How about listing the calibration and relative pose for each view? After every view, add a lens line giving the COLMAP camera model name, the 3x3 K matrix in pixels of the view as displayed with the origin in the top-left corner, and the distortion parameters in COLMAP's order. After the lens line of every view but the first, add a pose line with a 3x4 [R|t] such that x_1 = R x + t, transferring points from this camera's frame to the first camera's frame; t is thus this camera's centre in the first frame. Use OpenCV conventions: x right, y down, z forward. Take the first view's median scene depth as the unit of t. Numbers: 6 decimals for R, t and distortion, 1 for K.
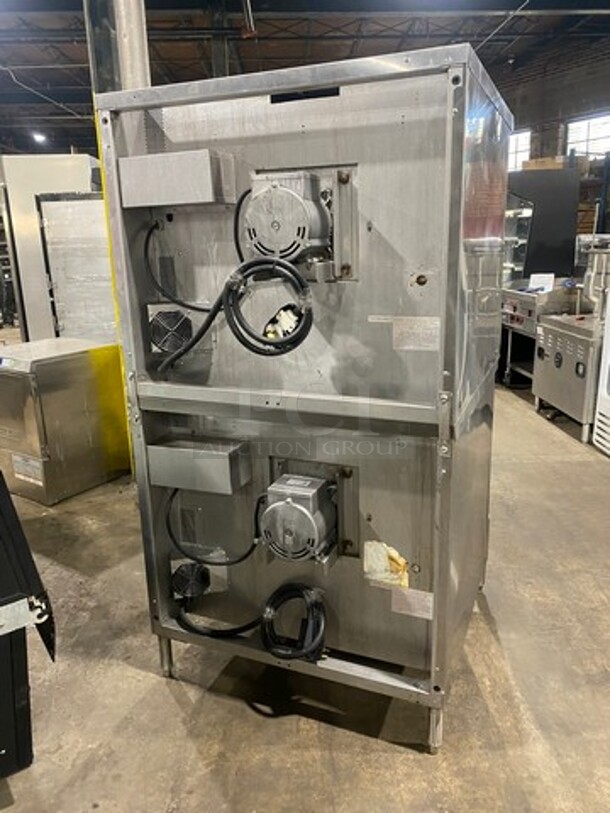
lens RADIAL K [[613.7, 0, 305.0], [0, 613.7, 406.5], [0, 0, 1]] dist [-0.037102, -0.001306]
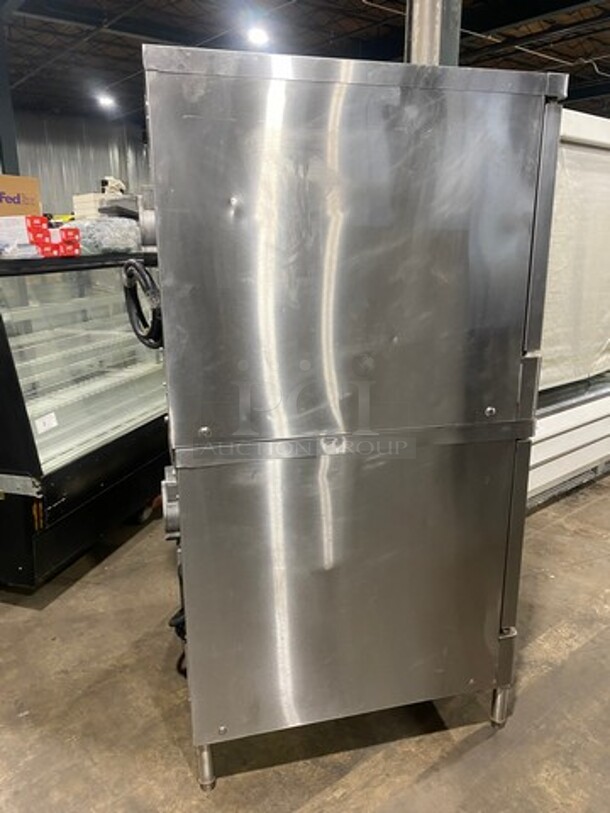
lens RADIAL K [[613.7, 0, 305.0], [0, 613.7, 406.5], [0, 0, 1]] dist [-0.037102, -0.001306]
pose [[0.587261, 0.224403, -0.777668, 0.873099], [-0.213537, 0.969713, 0.118565, -0.146113], [0.780721, 0.096432, 0.617394, 0.467087]]
